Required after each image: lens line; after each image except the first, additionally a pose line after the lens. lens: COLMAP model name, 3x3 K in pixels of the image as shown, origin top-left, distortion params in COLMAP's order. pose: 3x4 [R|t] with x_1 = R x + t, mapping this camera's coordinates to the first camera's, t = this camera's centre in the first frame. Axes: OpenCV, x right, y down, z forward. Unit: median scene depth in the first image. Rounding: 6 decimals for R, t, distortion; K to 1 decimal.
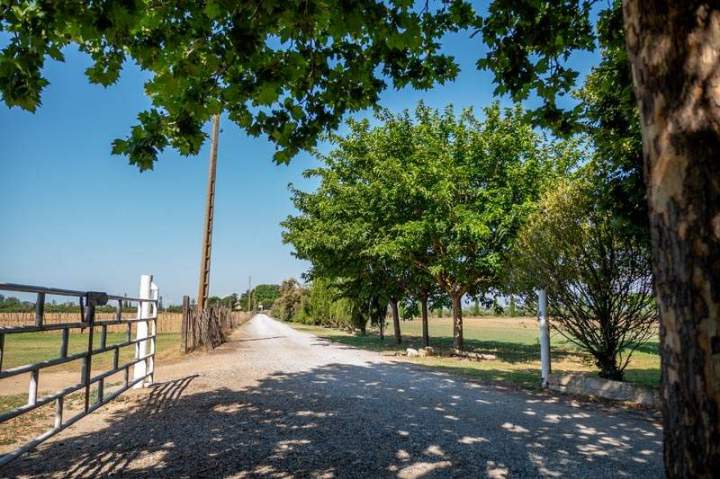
lens RADIAL K [[505.2, 0, 360.0], [0, 505.2, 239.5], [0, 0, 1]] dist [-0.002033, 0.000512]
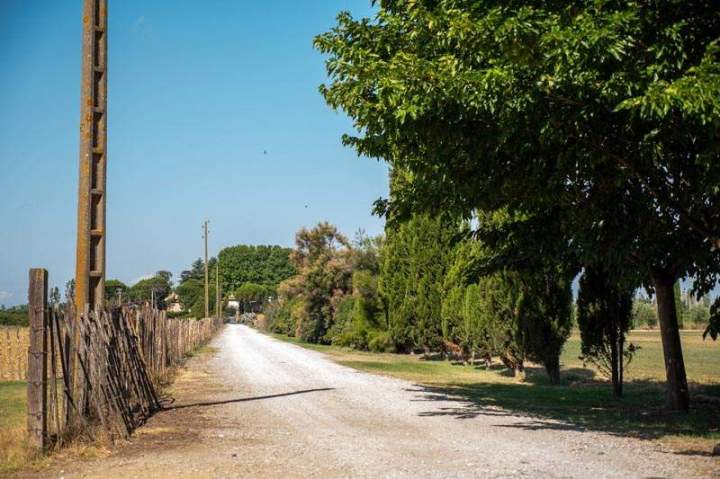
lens RADIAL K [[1339.4, 0, 360.0], [0, 1339.4, 239.5], [0, 0, 1]] dist [0.181449, 0.134839]
pose [[0.995345, -0.021439, -0.093957, -0.036601], [0.029379, 0.996037, 0.083951, 0.015670], [0.091785, -0.086321, 0.992030, 0.103529]]
